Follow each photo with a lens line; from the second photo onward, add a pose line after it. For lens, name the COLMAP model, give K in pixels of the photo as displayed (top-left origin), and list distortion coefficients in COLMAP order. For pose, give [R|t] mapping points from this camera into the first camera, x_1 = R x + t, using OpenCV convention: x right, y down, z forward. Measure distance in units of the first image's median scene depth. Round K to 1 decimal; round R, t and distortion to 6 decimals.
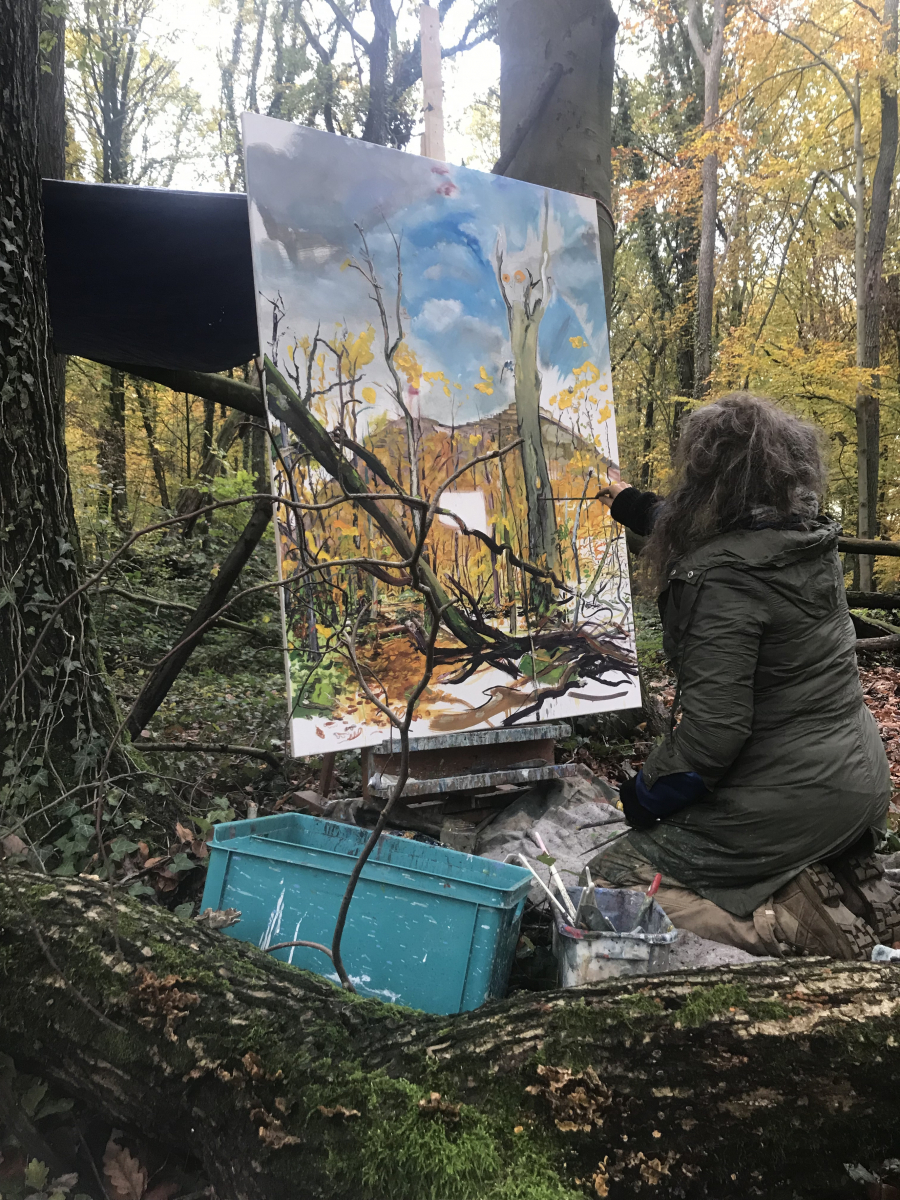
lens RADIAL K [[937.8, 0, 479.9], [0, 937.8, 586.8], [0, 0, 1]] dist [0.044141, -0.055850]
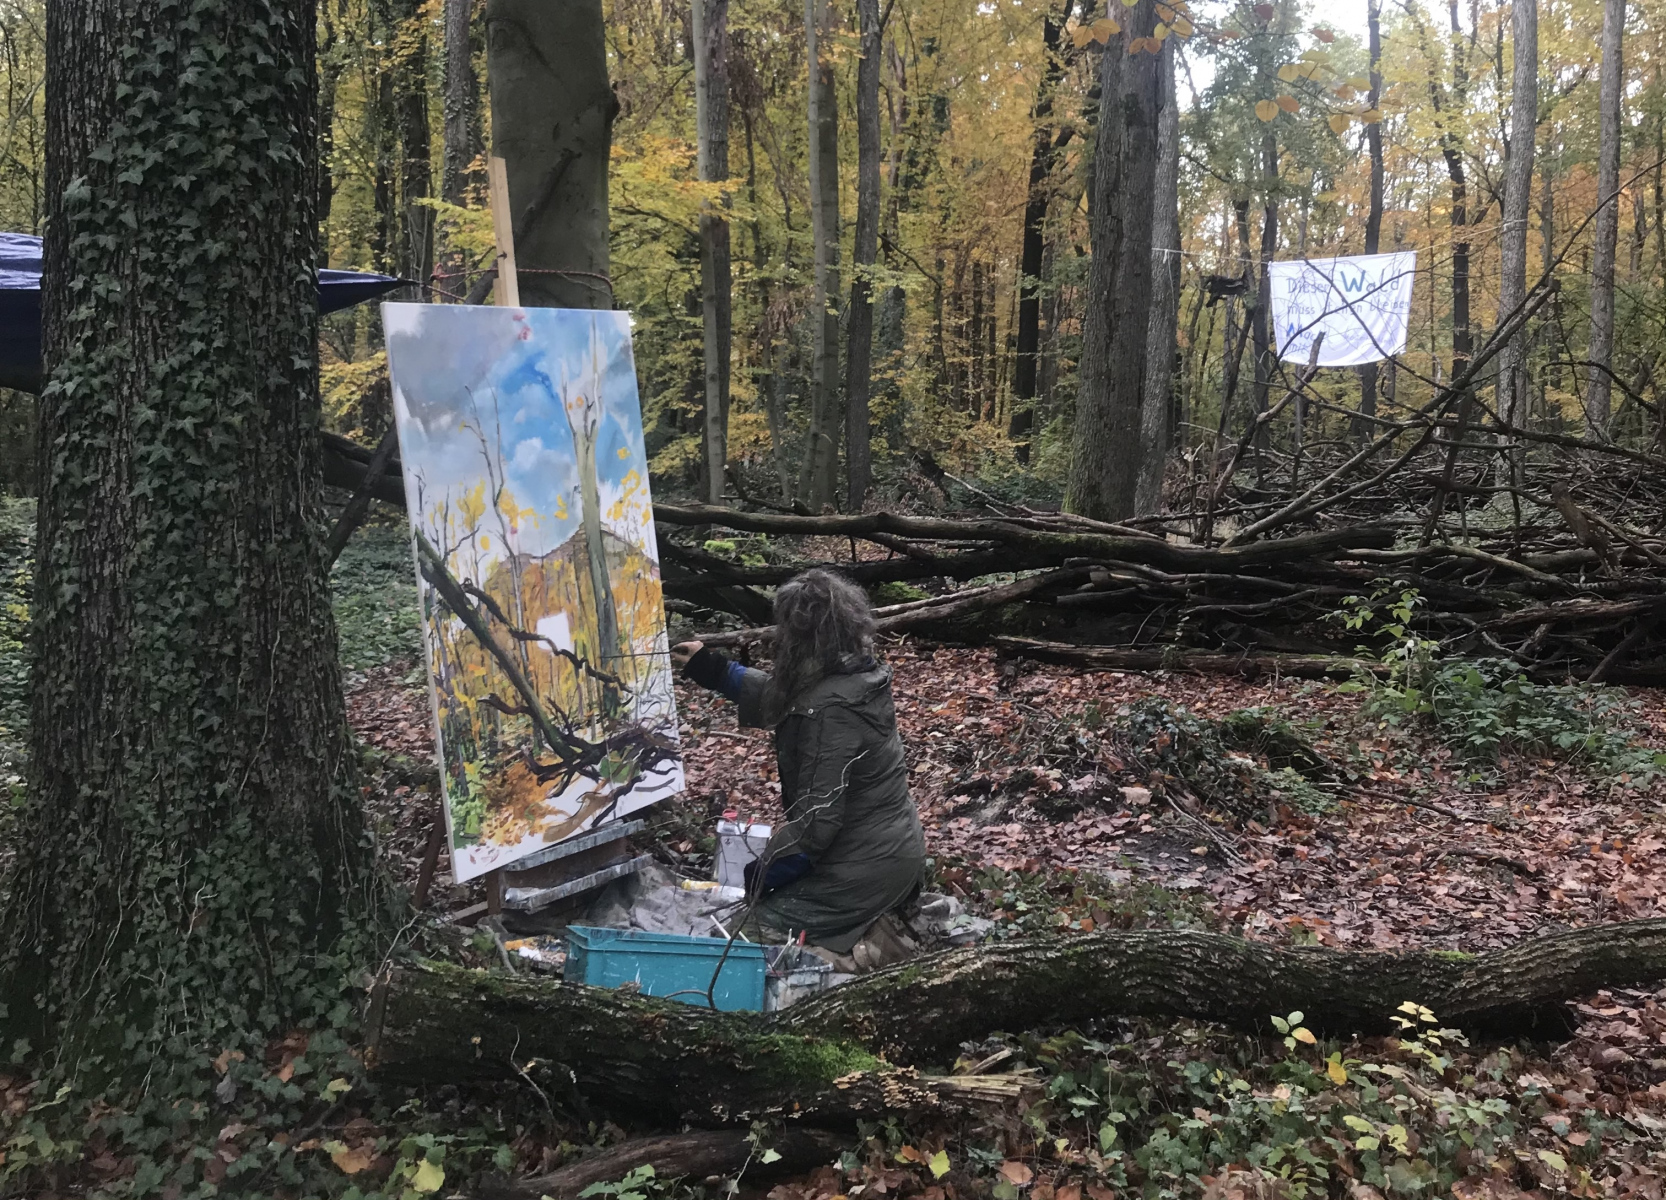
lens RADIAL K [[1756.8, 0, 800.4], [0, 1756.8, 384.8], [0, 0, 1]] dist [0.029703, 0.000000]
pose [[0.893394, -0.012578, 0.449098, -0.691975], [0.028871, 0.999149, -0.029449, -0.309067], [-0.448345, 0.039275, 0.892997, -0.987164]]
